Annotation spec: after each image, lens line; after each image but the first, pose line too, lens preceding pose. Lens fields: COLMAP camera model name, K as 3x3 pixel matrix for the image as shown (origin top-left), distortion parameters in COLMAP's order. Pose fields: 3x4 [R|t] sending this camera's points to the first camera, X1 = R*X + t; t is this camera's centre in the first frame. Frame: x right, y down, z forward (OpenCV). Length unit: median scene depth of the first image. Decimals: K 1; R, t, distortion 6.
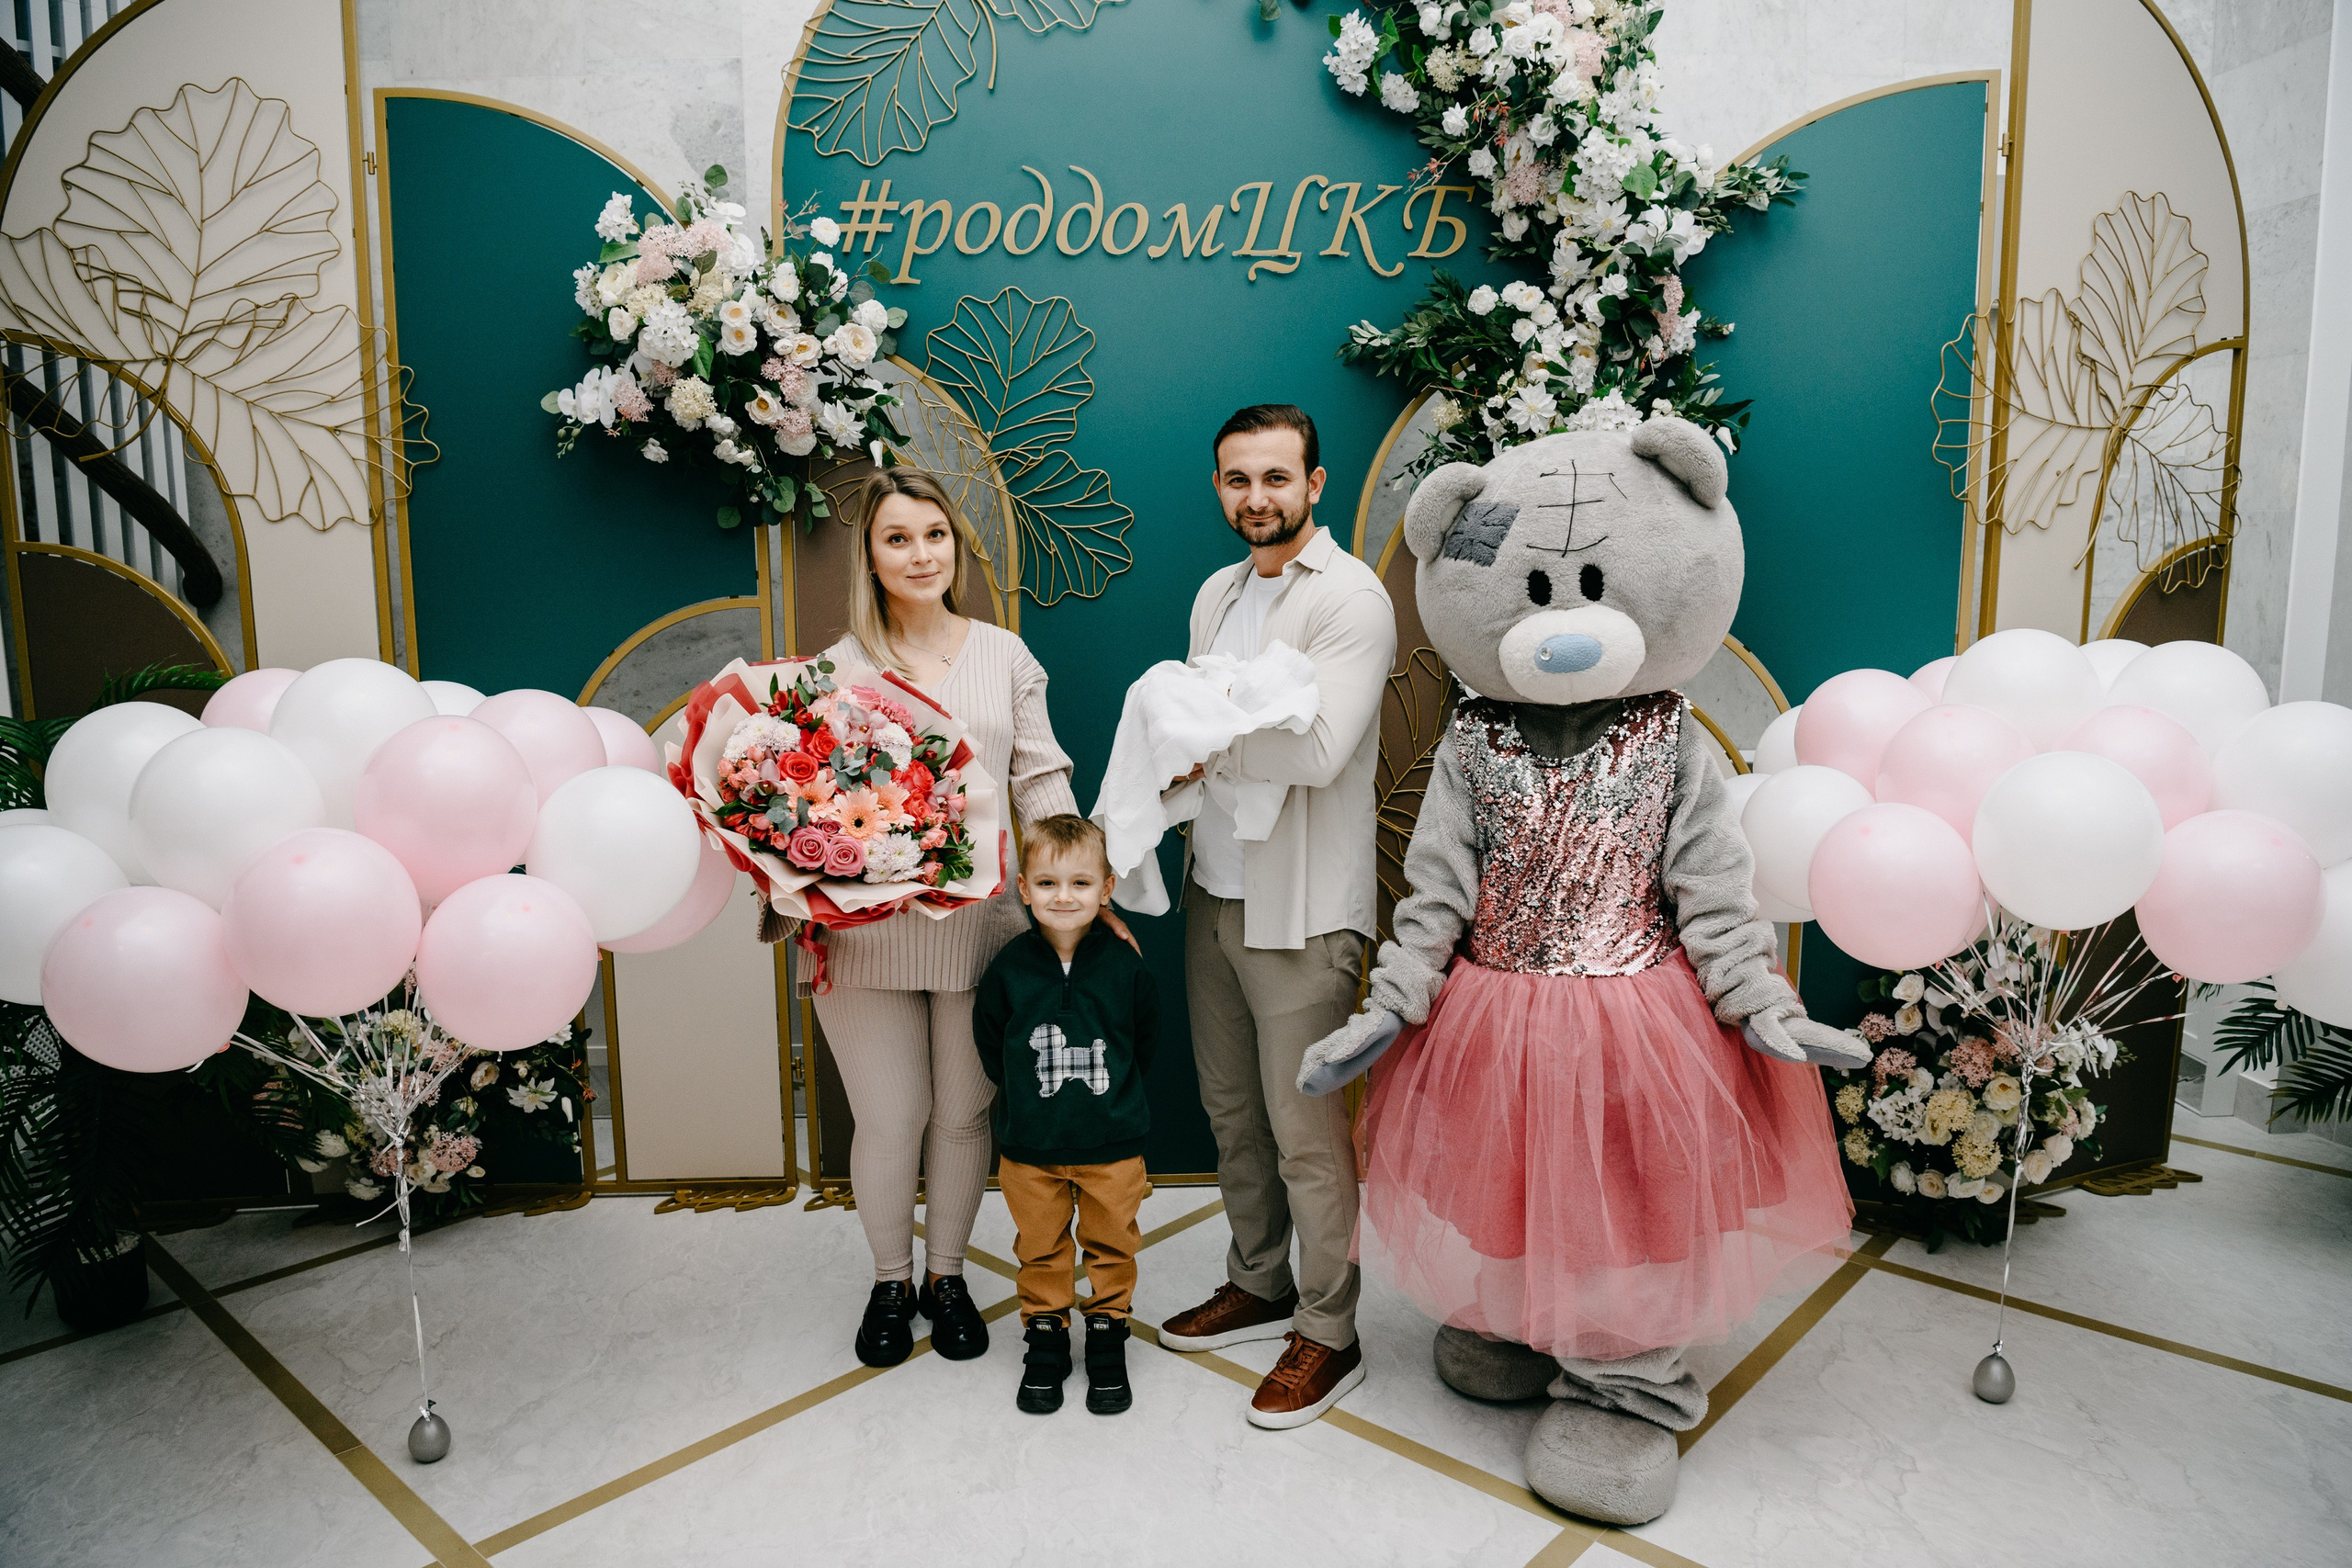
lens RADIAL K [[1612.6, 0, 1180.5], [0, 1612.6, 786.5], [0, 0, 1]] dist [-0.078259, 0.020054]
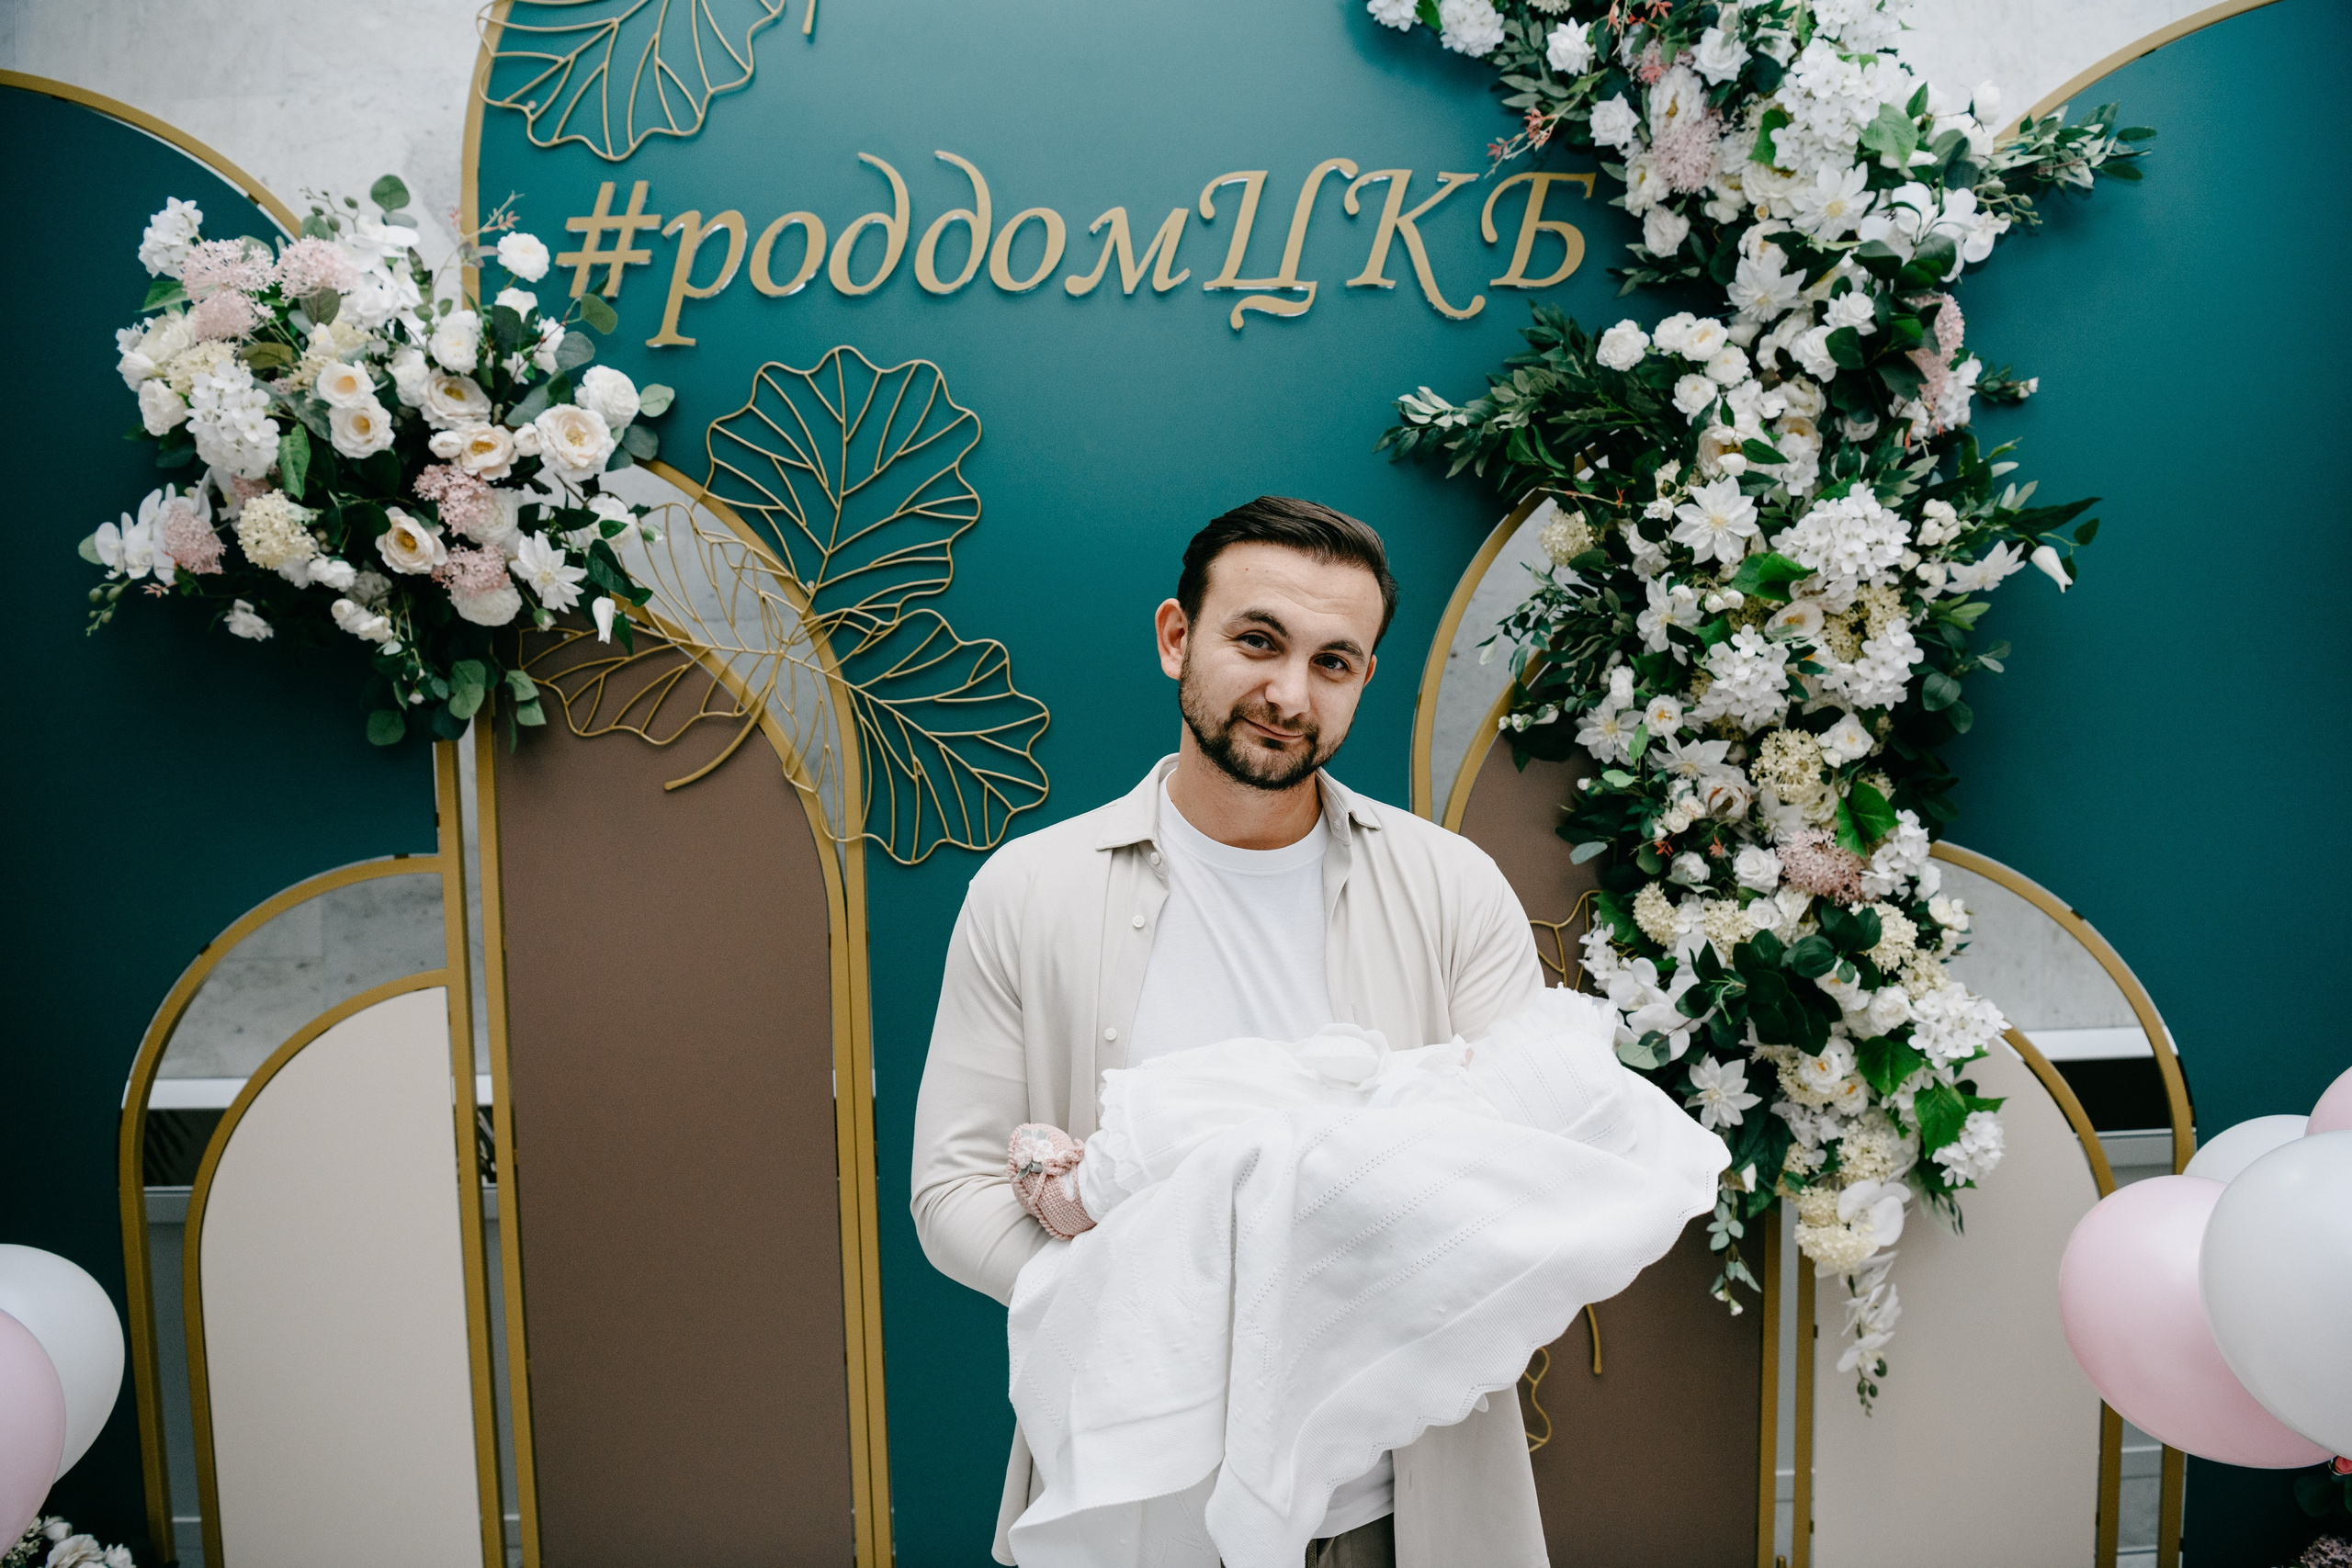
lens RADIAL K [[1612.6, 0, 1180.5], [0, 1612.6, 786.5], [0, 0, 1]] dist [-0.078259, 0.020054]
pose [[0.999674, -0.016534, -0.019476, 0.033356], [0.014366, 0.994195, -0.106626, -0.080468], [0.021126, 0.106311, 0.994108, 0.425038]]
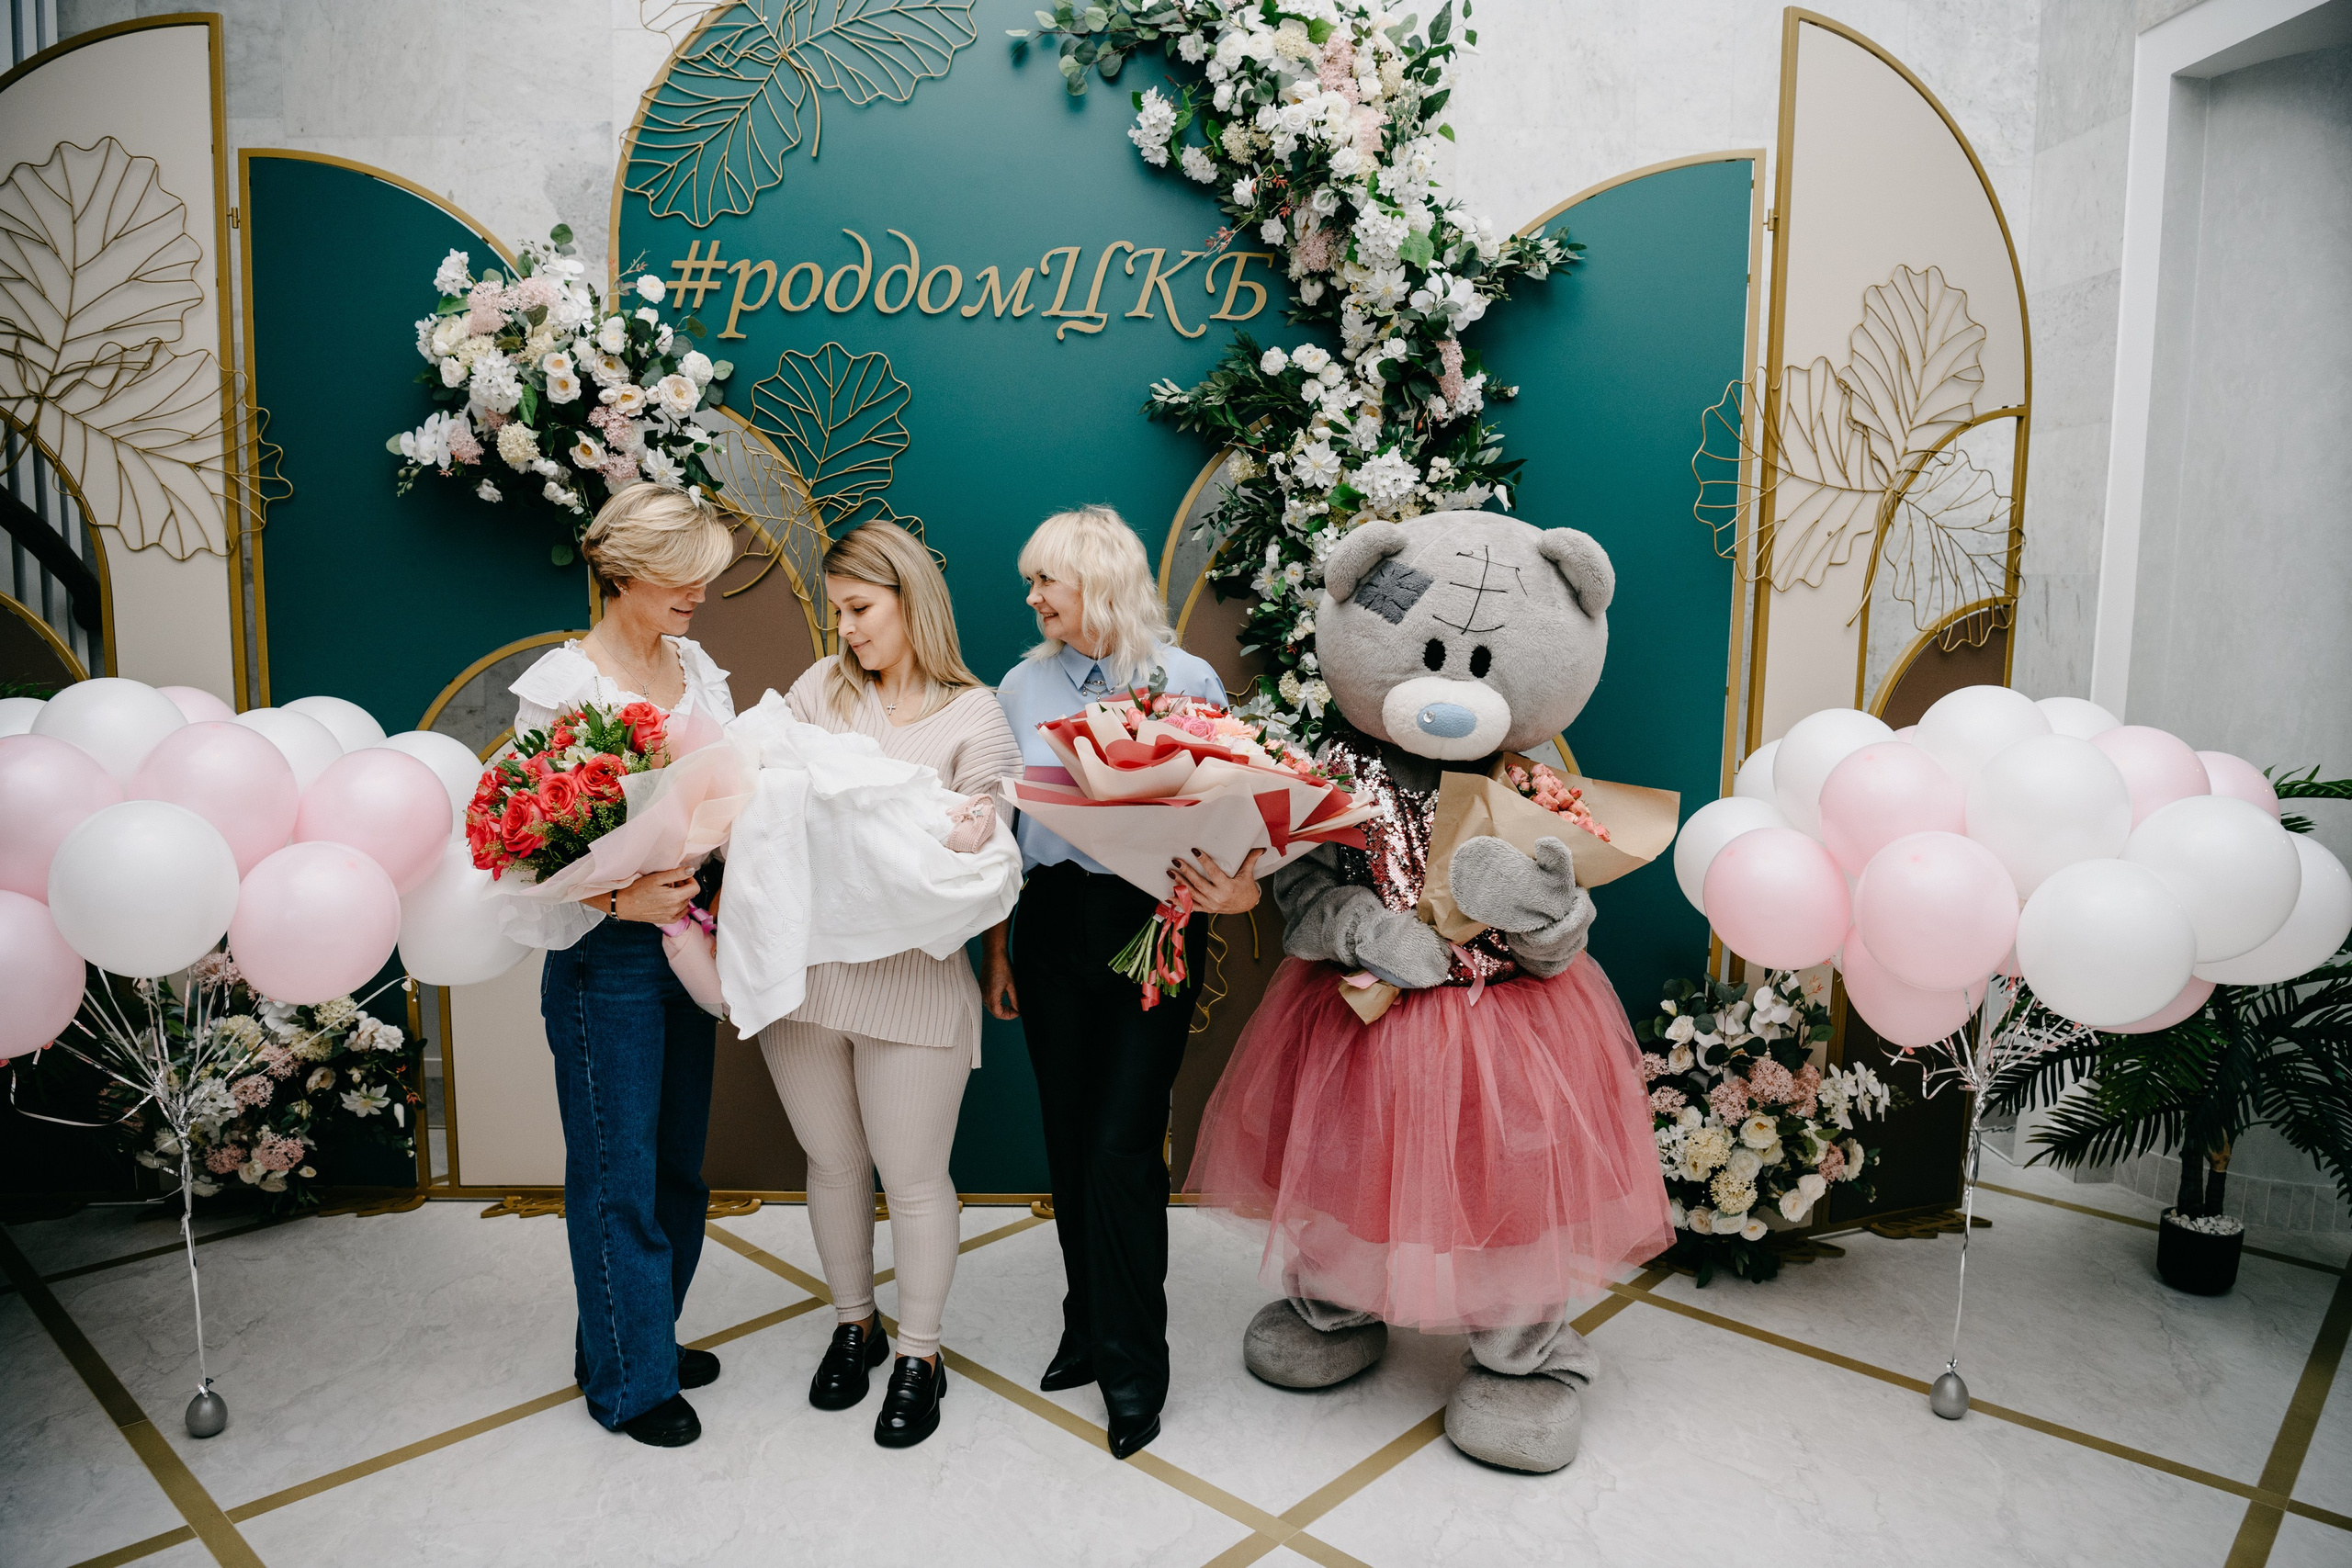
lens RADIAL K [[1612.6, 0, 1180.5], [0, 1612.6, 786.5], [0, 0, 1]] dist [-0.078259, 0.020054]
pose [[0.999770, 0.020431, -0.006550, 0.141482], [-0.020605, 0.999402, -0.027762, 0.005406], [0.005979, 0.027890, 0.999593, -0.046660]]
